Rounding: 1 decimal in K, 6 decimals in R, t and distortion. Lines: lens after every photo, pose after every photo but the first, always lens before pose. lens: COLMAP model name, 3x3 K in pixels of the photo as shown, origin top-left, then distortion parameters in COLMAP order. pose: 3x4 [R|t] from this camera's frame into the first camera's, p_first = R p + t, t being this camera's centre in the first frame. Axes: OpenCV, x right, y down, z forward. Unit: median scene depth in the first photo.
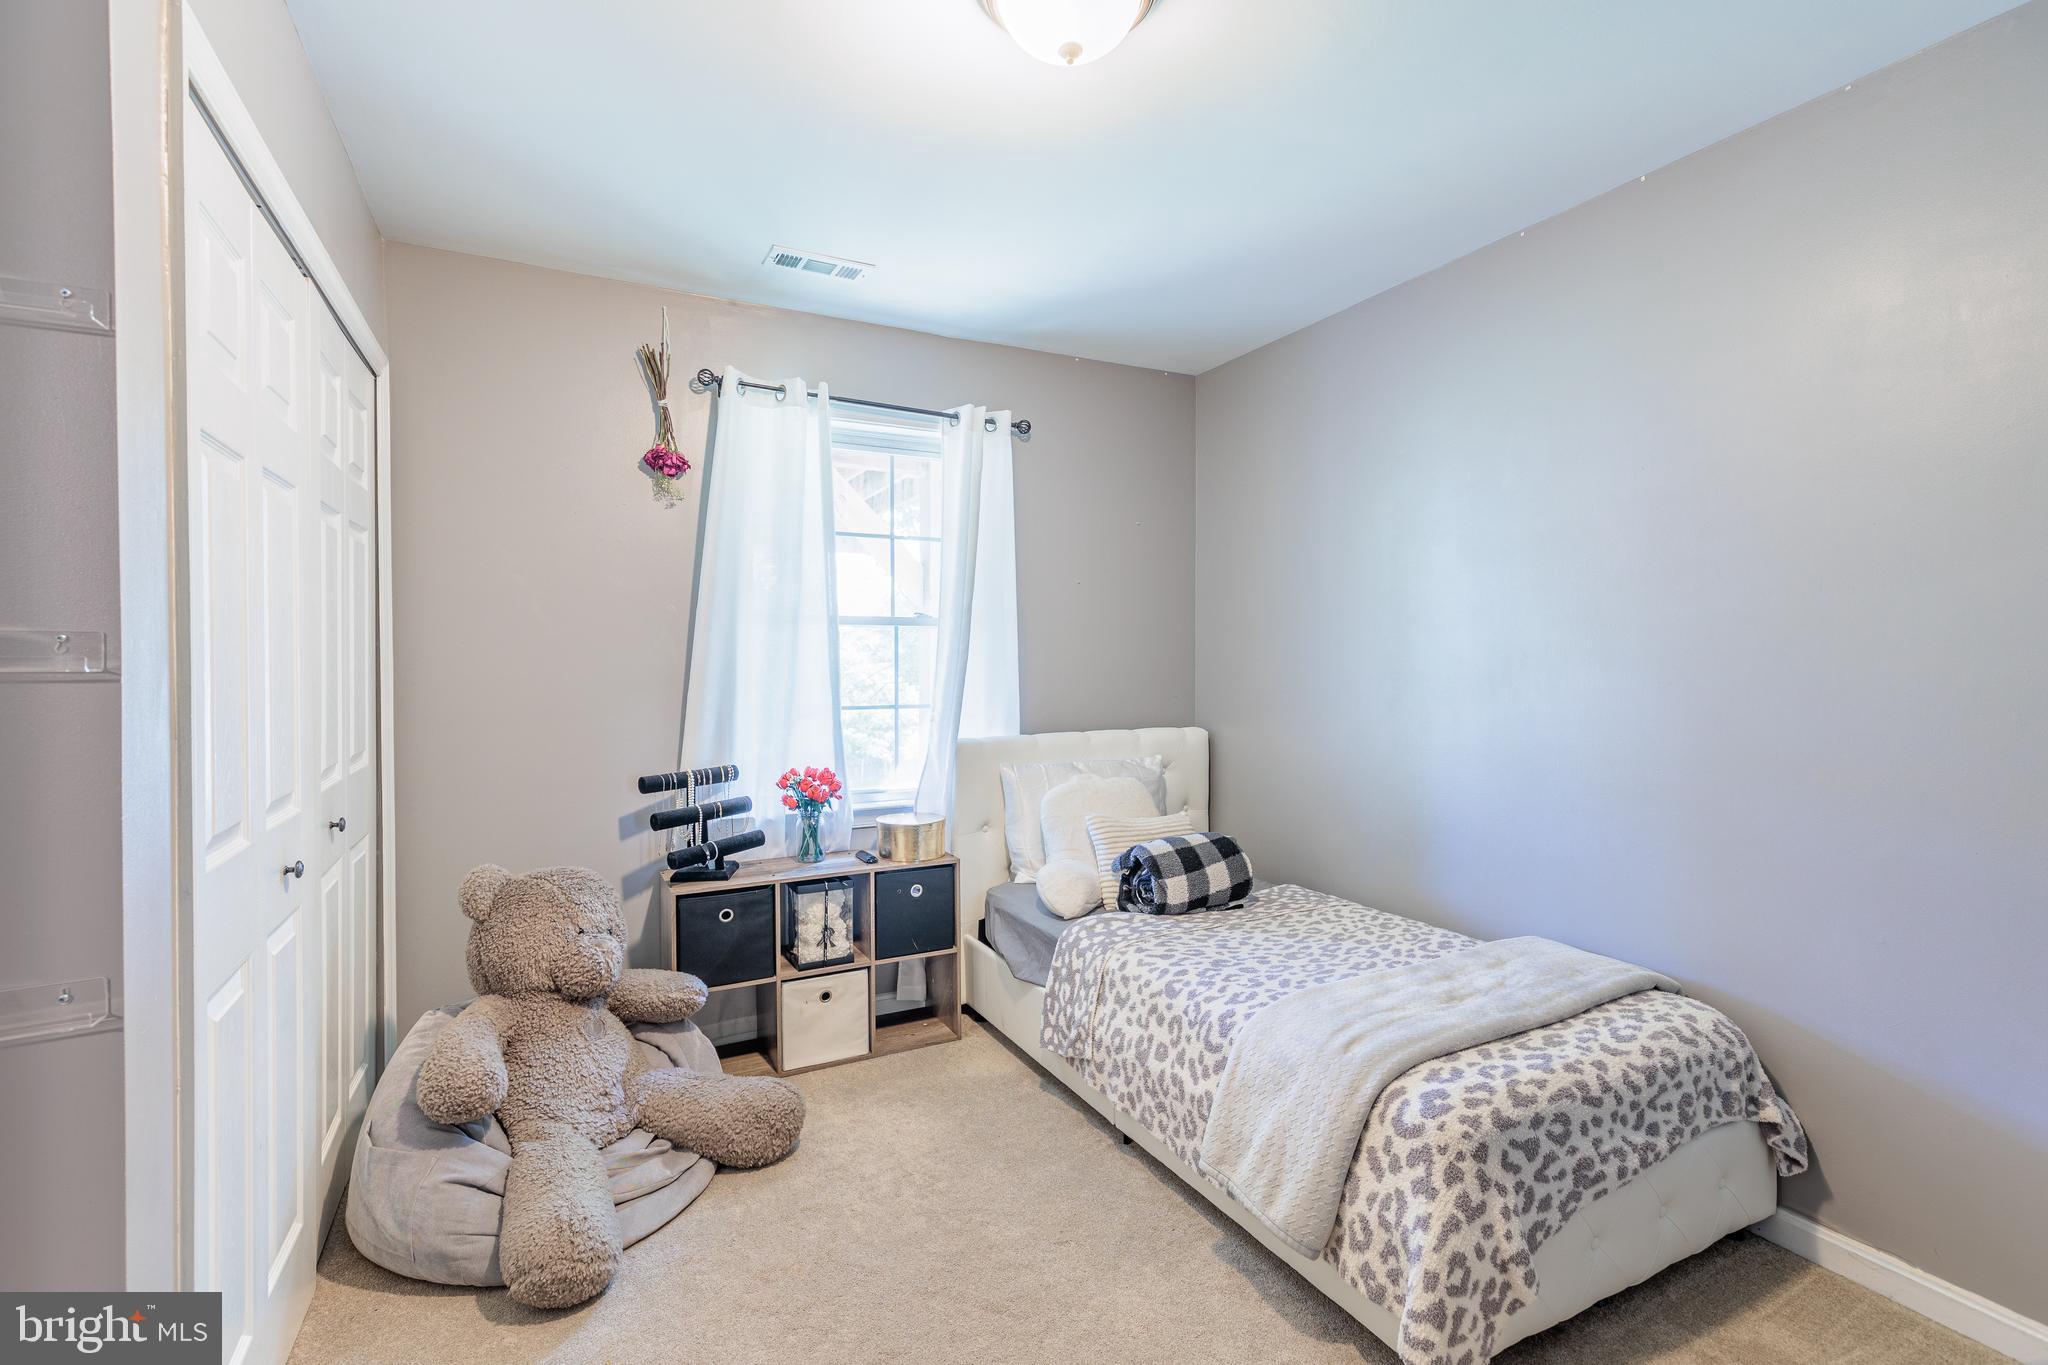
lens RADIAL K [[942.8, 0, 1022.5], [0, 942.8, 668.8], [0, 0, 1]] dist [0.016160, -0.000452]
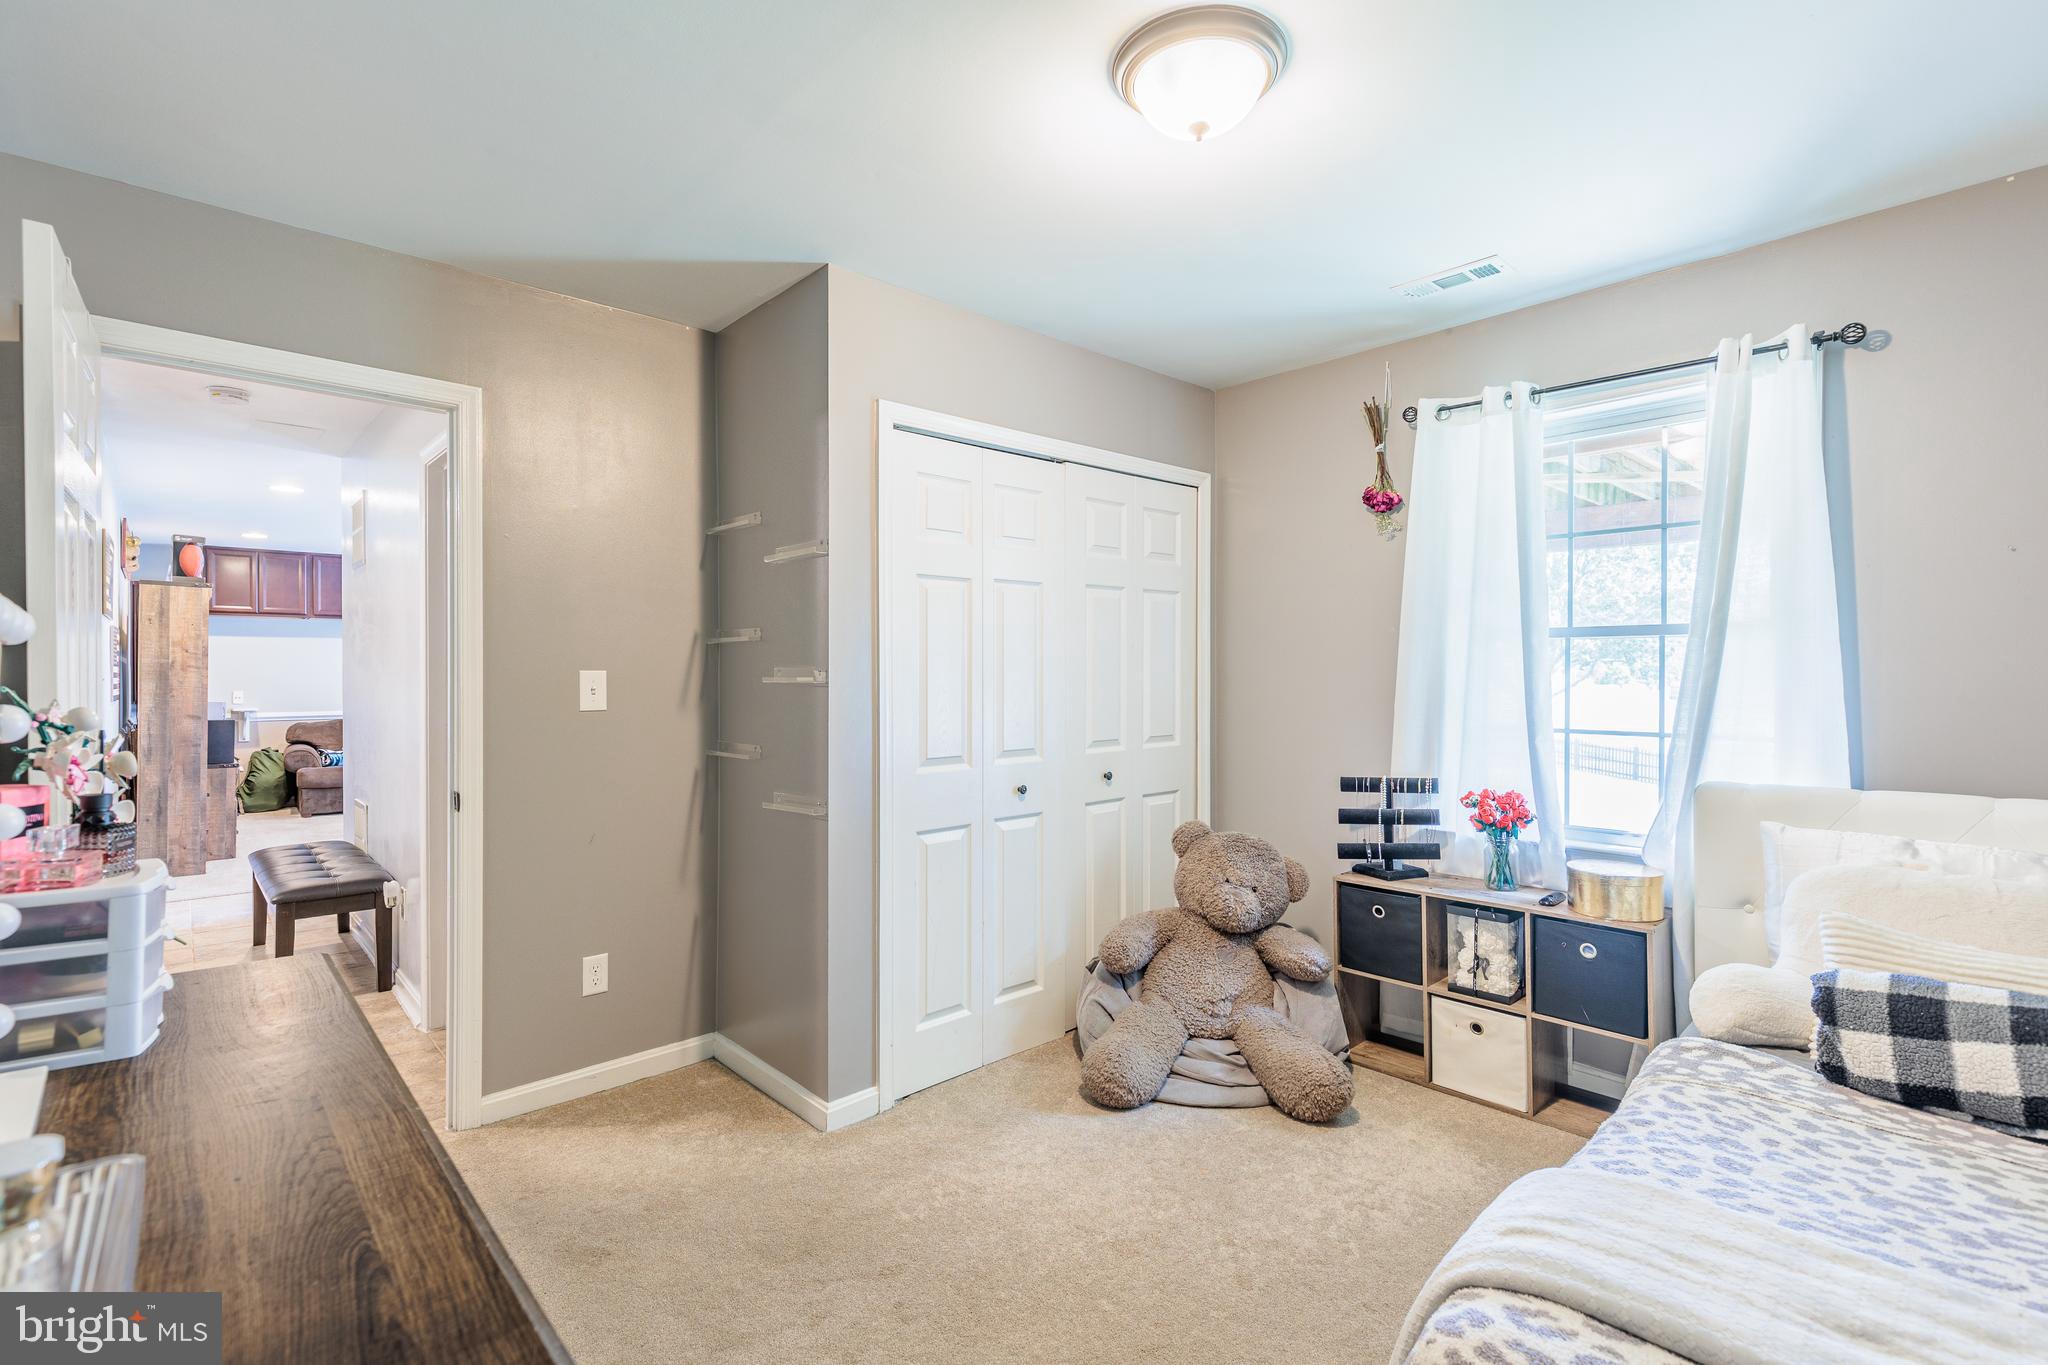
lens RADIAL K [[942.8, 0, 1022.5], [0, 942.8, 668.8], [0, 0, 1]] dist [0.016160, -0.000452]
pose [[0.275799, -0.003759, -0.961208, 0.604504], [-0.009052, 0.999938, -0.006508, -0.008066], [0.961173, 0.010495, 0.275748, 0.292899]]
